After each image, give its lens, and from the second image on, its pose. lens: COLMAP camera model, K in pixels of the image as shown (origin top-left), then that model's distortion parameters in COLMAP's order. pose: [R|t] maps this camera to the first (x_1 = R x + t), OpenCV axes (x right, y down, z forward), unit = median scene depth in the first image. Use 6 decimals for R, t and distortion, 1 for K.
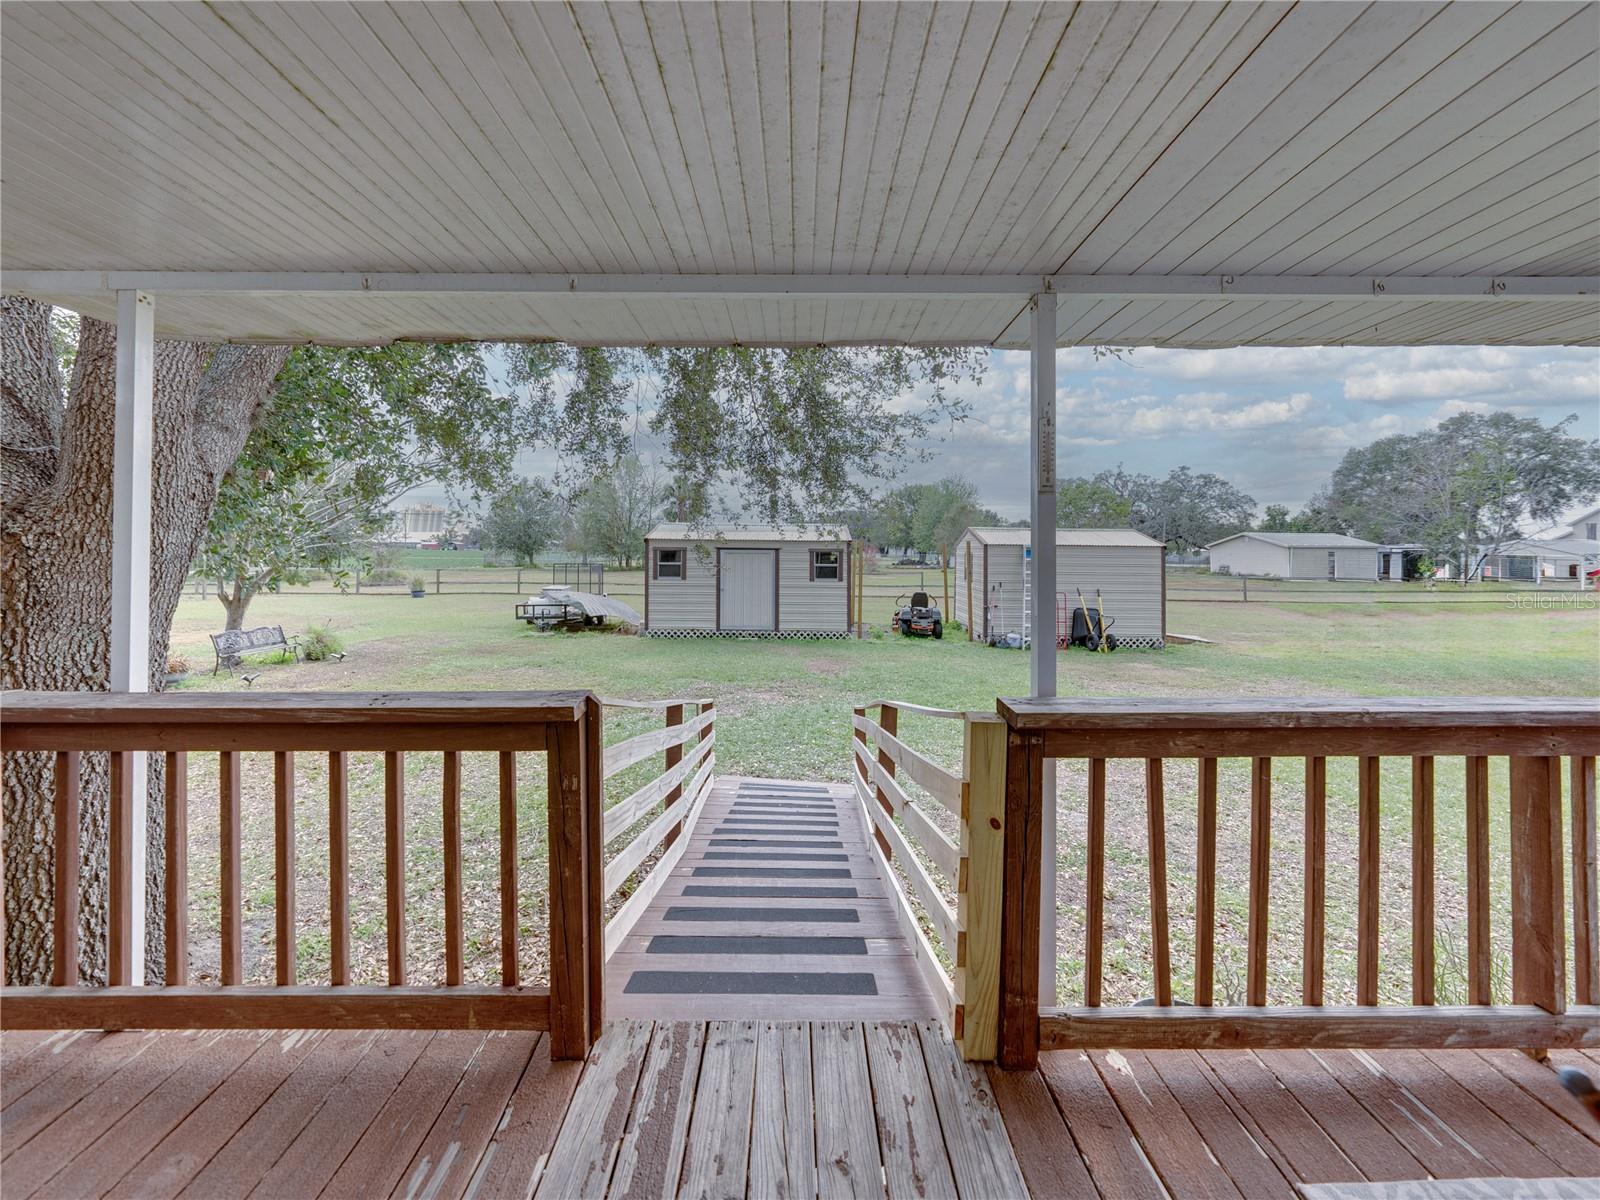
lens RADIAL K [[638.7, 0, 806.0], [0, 638.7, 566.1], [0, 0, 1]] dist [0.000767, 0.000019]
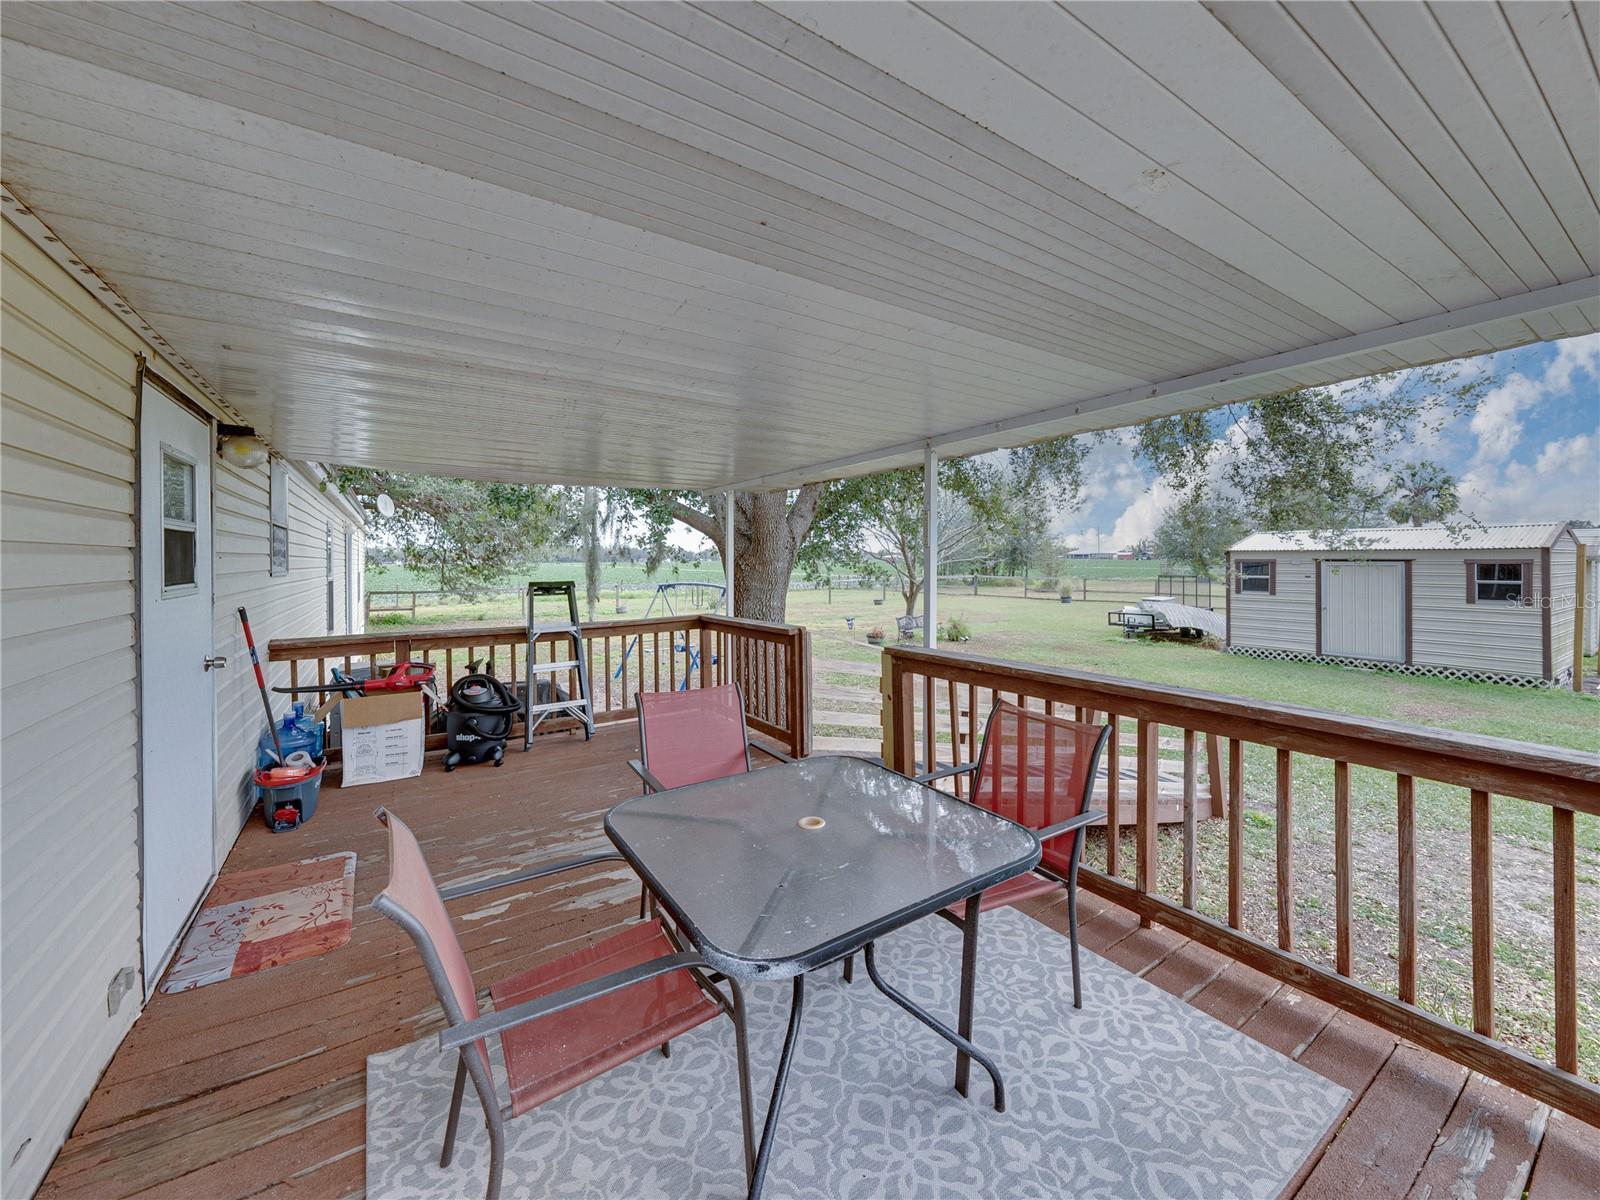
lens RADIAL K [[638.7, 0, 806.0], [0, 638.7, 566.1], [0, 0, 1]] dist [0.000767, 0.000019]
pose [[0.537363, -0.001359, -0.843350, 0.219605], [-0.011269, 0.999898, -0.008792, -0.004239], [0.843276, 0.014228, 0.537292, -0.050743]]
